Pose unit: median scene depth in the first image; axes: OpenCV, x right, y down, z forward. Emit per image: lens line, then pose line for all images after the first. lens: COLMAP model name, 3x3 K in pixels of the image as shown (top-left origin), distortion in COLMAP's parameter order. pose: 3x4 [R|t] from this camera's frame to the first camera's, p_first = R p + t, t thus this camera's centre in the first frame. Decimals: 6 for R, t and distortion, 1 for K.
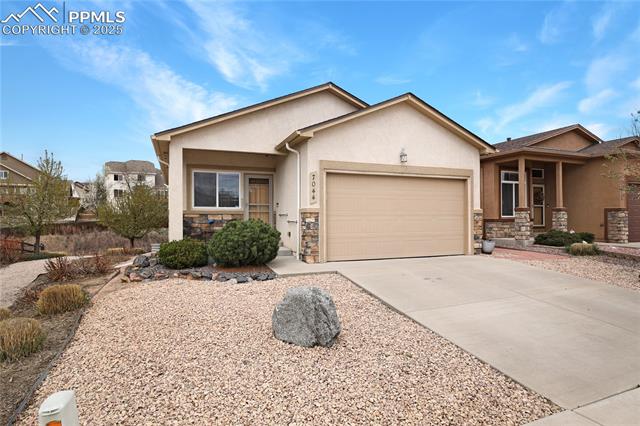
lens RADIAL K [[352.5, 0, 317.2], [0, 352.5, 221.3], [0, 0, 1]] dist [0.000528, -0.000137]
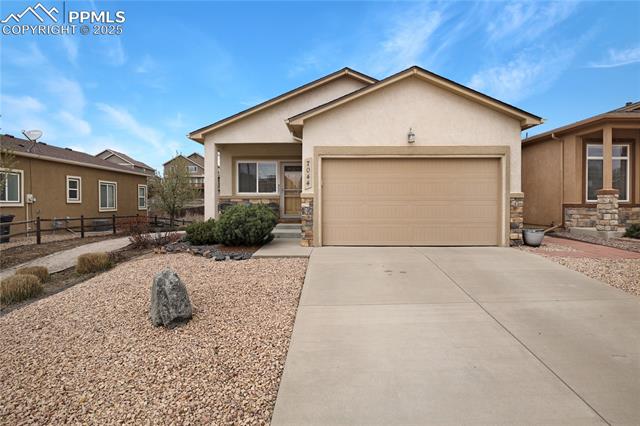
lens RADIAL K [[320.3, 0, 324.6], [0, 320.3, 210.2], [0, 0, 1]] dist [-0.011042, -0.000568]
pose [[0.924939, 0.012531, -0.379908, 0.324574], [-0.004657, 0.999755, 0.021639, -0.007016], [0.380087, -0.018246, 0.924771, 0.123845]]
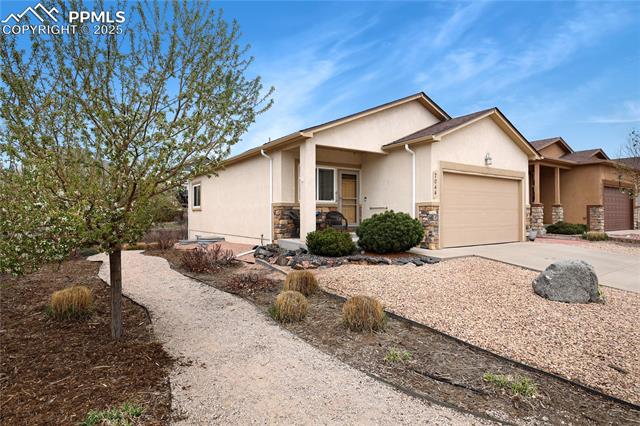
lens RADIAL K [[354.4, 0, 320.0], [0, 354.4, 213.0], [0, 0, 1]] dist [-0.000092, -0.000149]
pose [[0.974783, 0.004106, 0.223119, -0.530290], [-0.001711, 0.999939, -0.010930, 0.010083], [-0.223150, 0.010273, 0.974730, -0.041804]]
